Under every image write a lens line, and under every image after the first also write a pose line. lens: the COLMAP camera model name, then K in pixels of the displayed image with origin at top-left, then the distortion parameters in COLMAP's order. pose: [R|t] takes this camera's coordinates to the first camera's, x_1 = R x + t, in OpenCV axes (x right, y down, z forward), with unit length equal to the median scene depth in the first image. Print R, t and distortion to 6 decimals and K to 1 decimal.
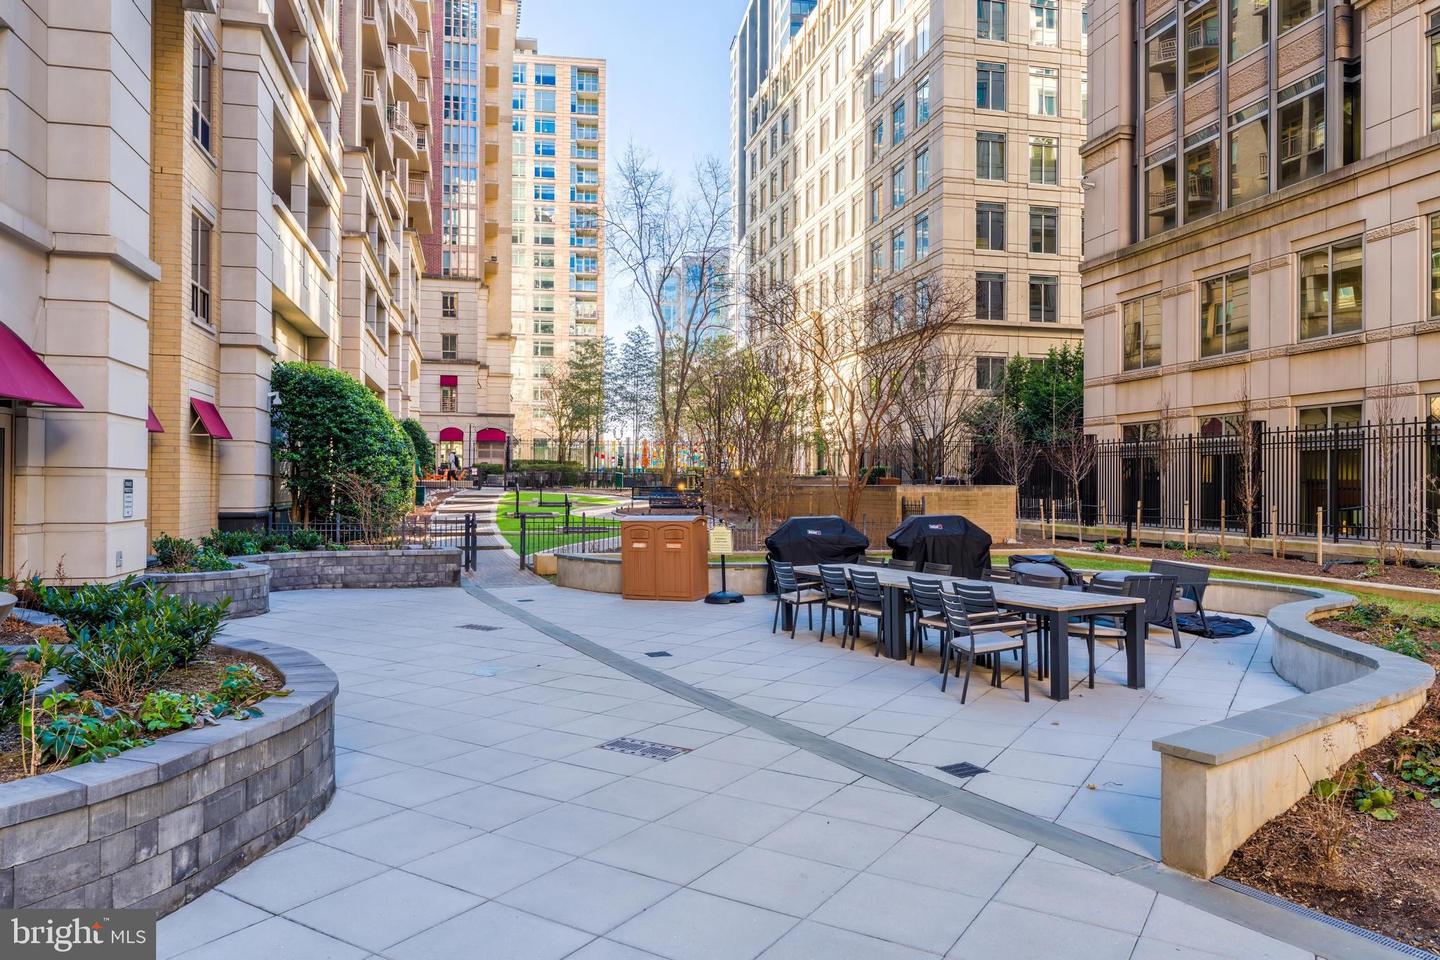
lens RADIAL K [[1042.6, 0, 716.4], [0, 1042.6, 484.1], [0, 0, 1]] dist [0.003381, -0.000373]
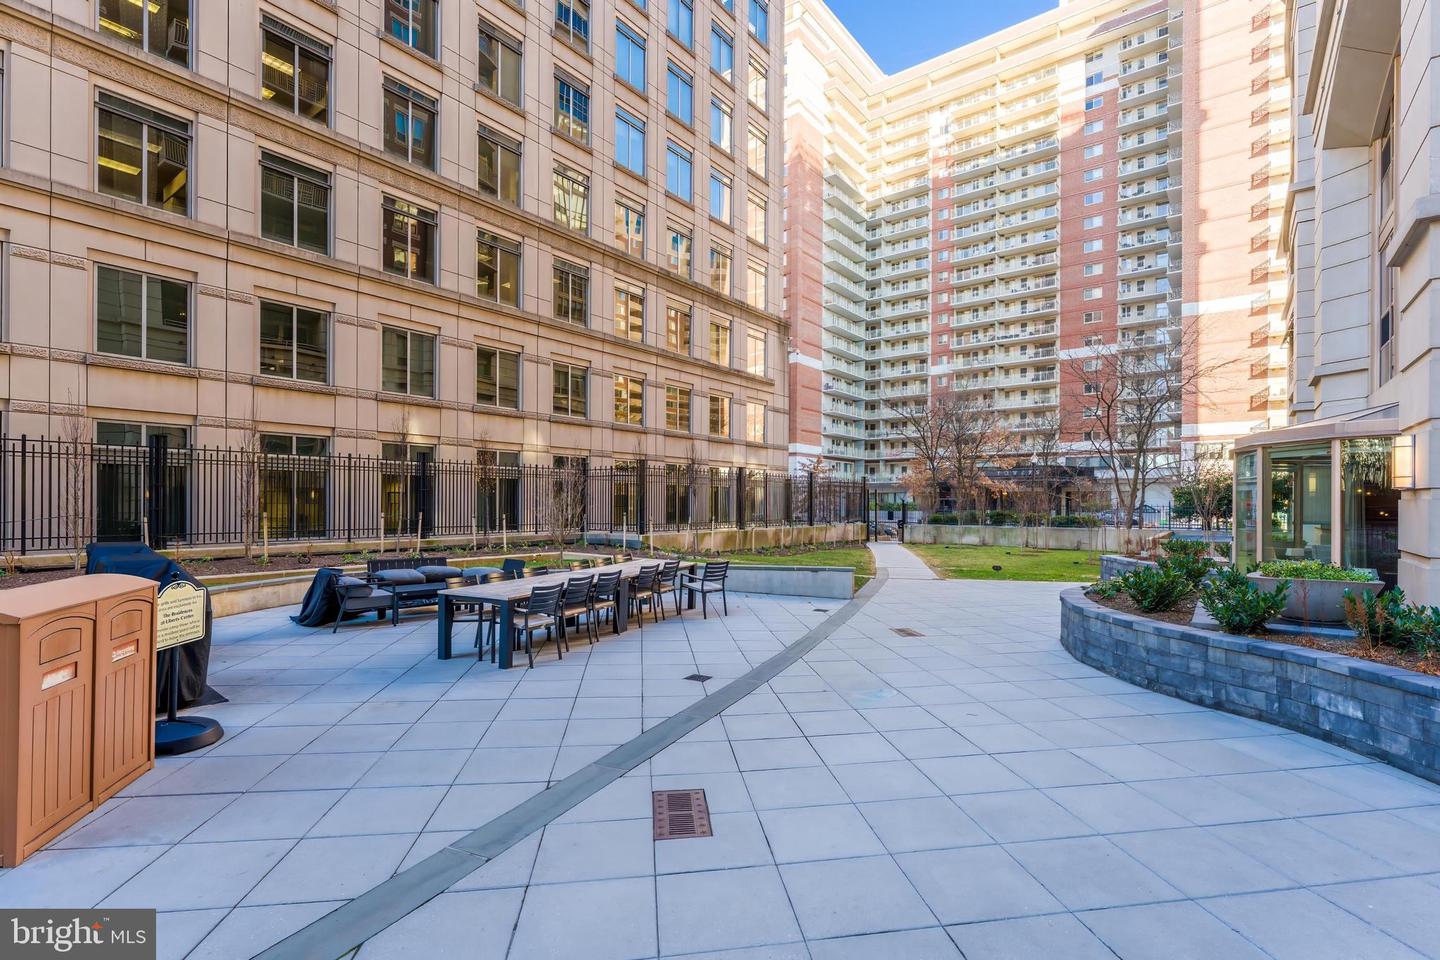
lens RADIAL K [[676.2, 0, 741.3], [0, 676.2, 509.4], [0, 0, 1]] dist [0.004140, 0.000144]
pose [[-0.657303, -0.013917, 0.753498, -0.299751], [-0.014042, 0.999882, 0.006218, -0.001080], [-0.753496, -0.006494, -0.657421, 0.755427]]
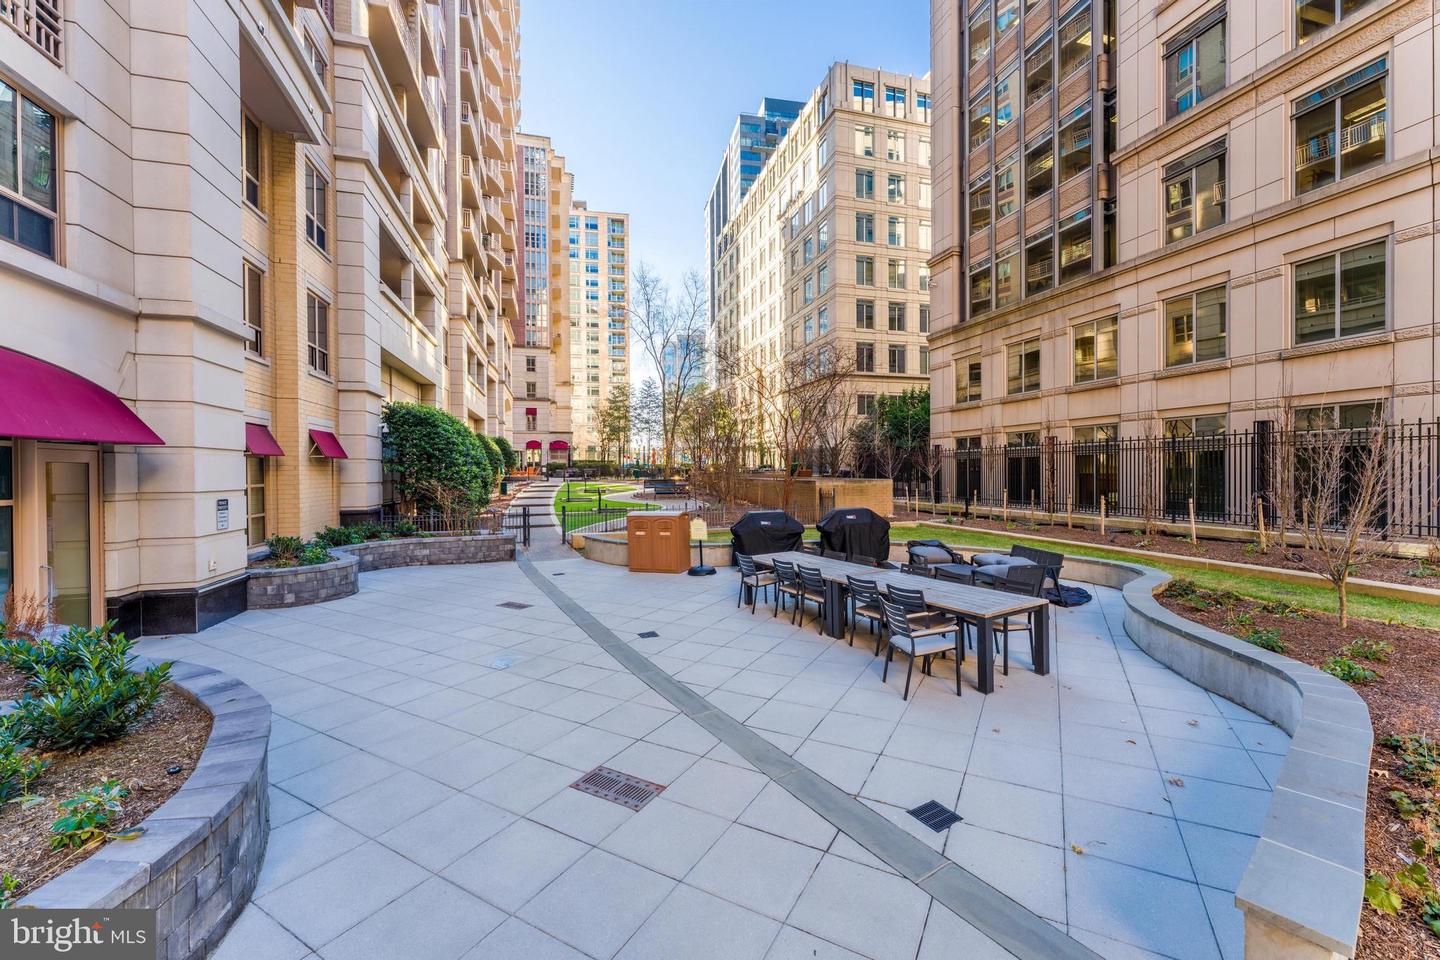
lens RADIAL K [[585.1, 0, 730.5], [0, 585.1, 478.0], [0, 0, 1]] dist [0.001158, 0.000086]
pose [[0.998648, -0.012981, 0.050344, 0.006081], [0.011959, 0.999717, 0.020546, -0.022939], [-0.050597, -0.019916, 0.998521, 0.165927]]
